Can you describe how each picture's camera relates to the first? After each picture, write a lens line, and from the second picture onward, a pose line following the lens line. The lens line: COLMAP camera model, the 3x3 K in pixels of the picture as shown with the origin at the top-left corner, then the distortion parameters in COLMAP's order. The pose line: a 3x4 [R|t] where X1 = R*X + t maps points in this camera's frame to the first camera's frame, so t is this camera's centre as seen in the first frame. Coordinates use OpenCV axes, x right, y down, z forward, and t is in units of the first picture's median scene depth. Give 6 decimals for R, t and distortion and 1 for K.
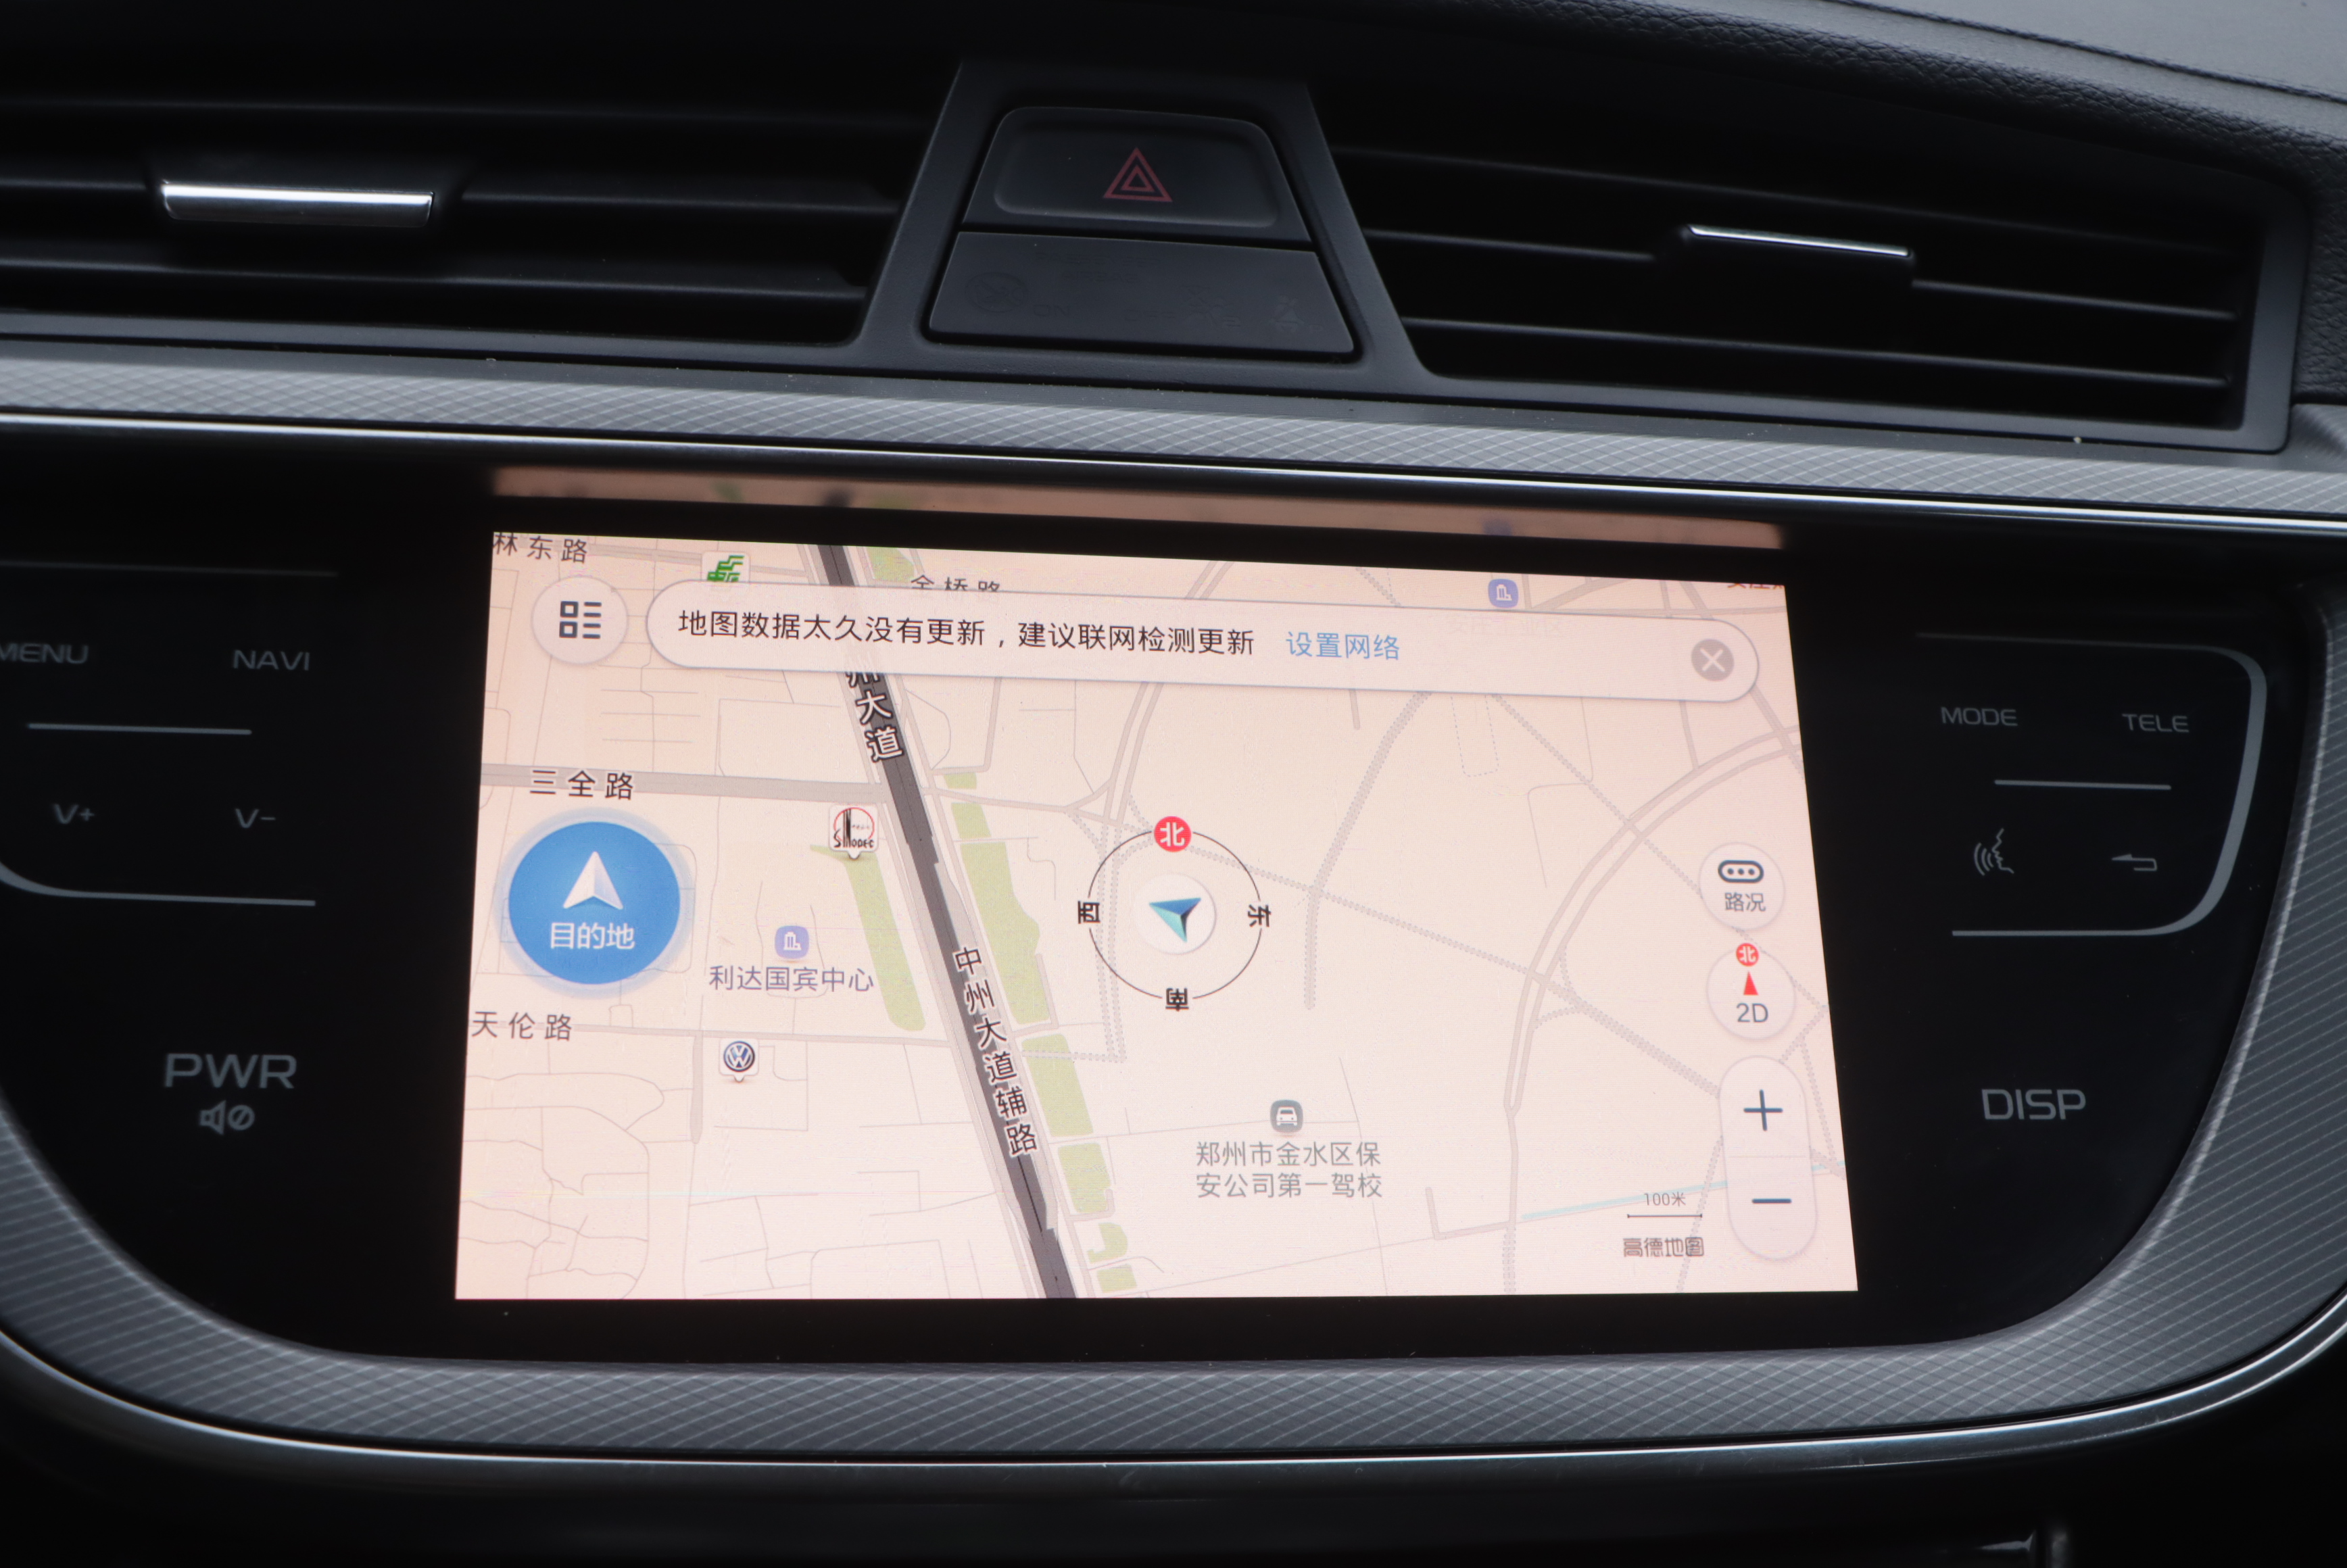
lens RADIAL K [[2650.4, 0, 1171.2], [0, 2650.4, 849.5], [0, 0, 1]] dist [-0.041222, 0.000000]
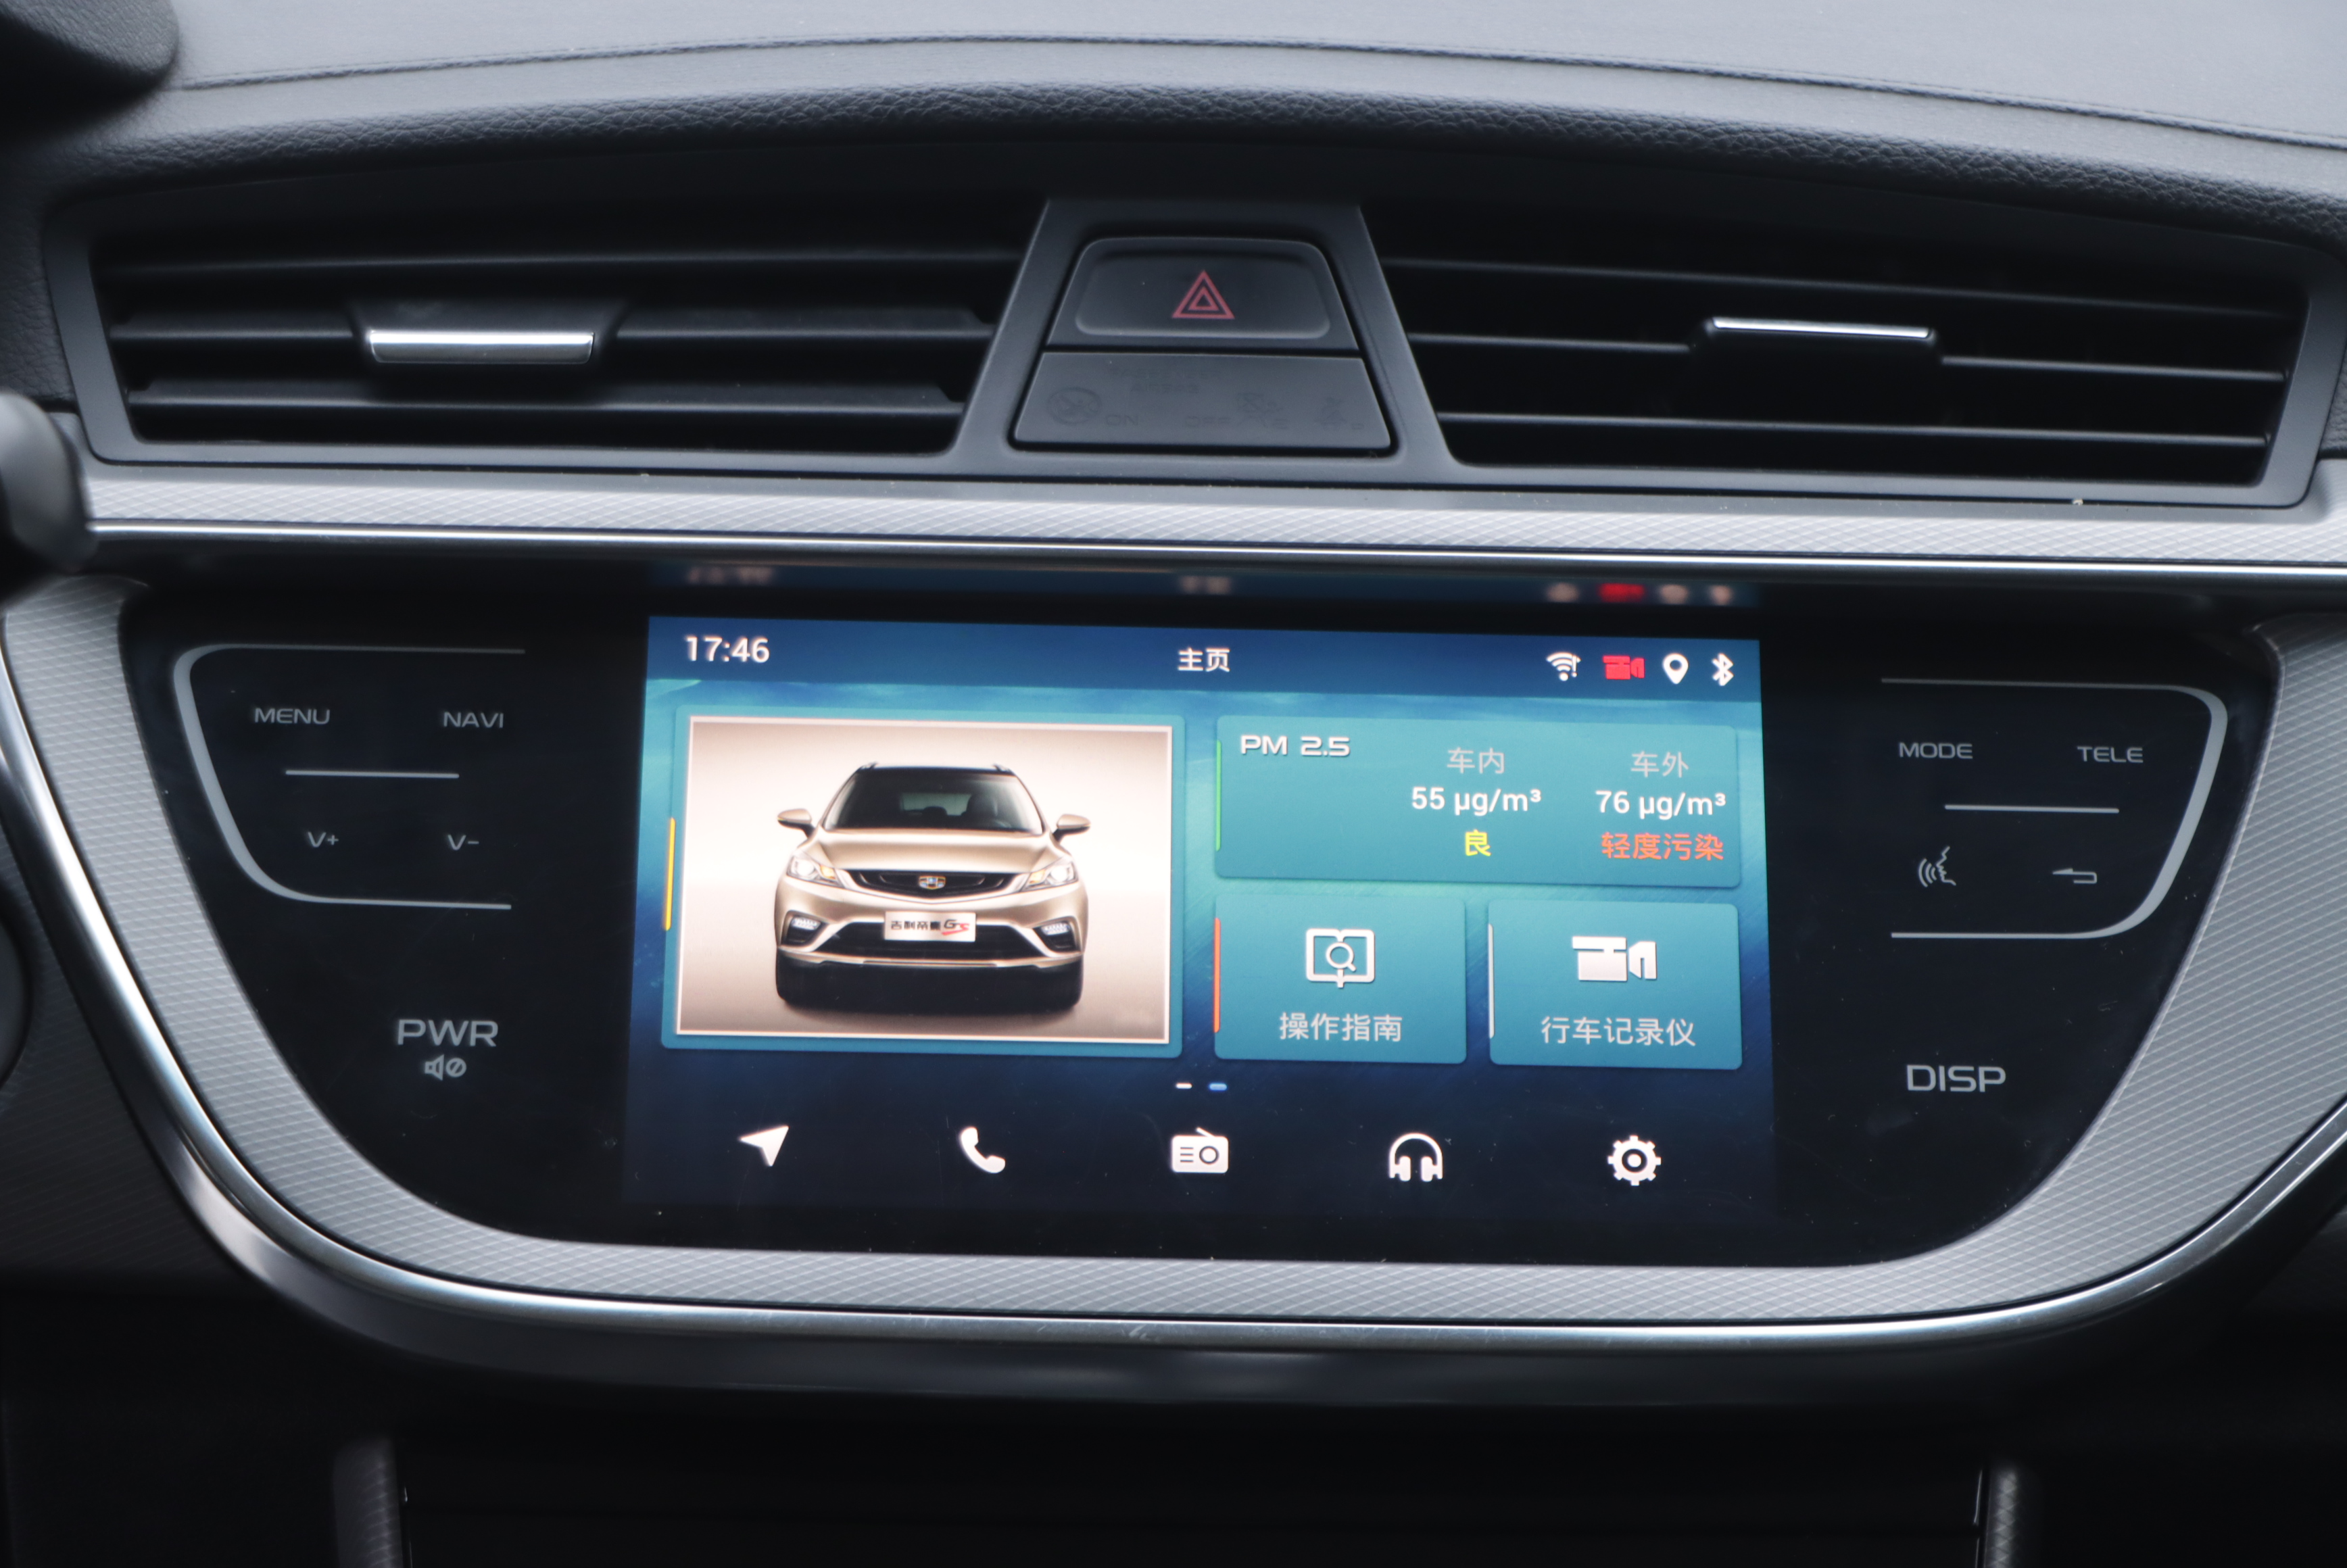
lens RADIAL K [[6132.5, 0, 1199.4], [0, 6132.5, 853.7], [0, 0, 1]] dist [0.290410, 0.000000]
pose [[0.990146, -0.019205, -0.138719, 0.364690], [0.004866, 0.994672, -0.102975, 0.266177], [0.139957, 0.101285, 0.984964, -1.648373]]
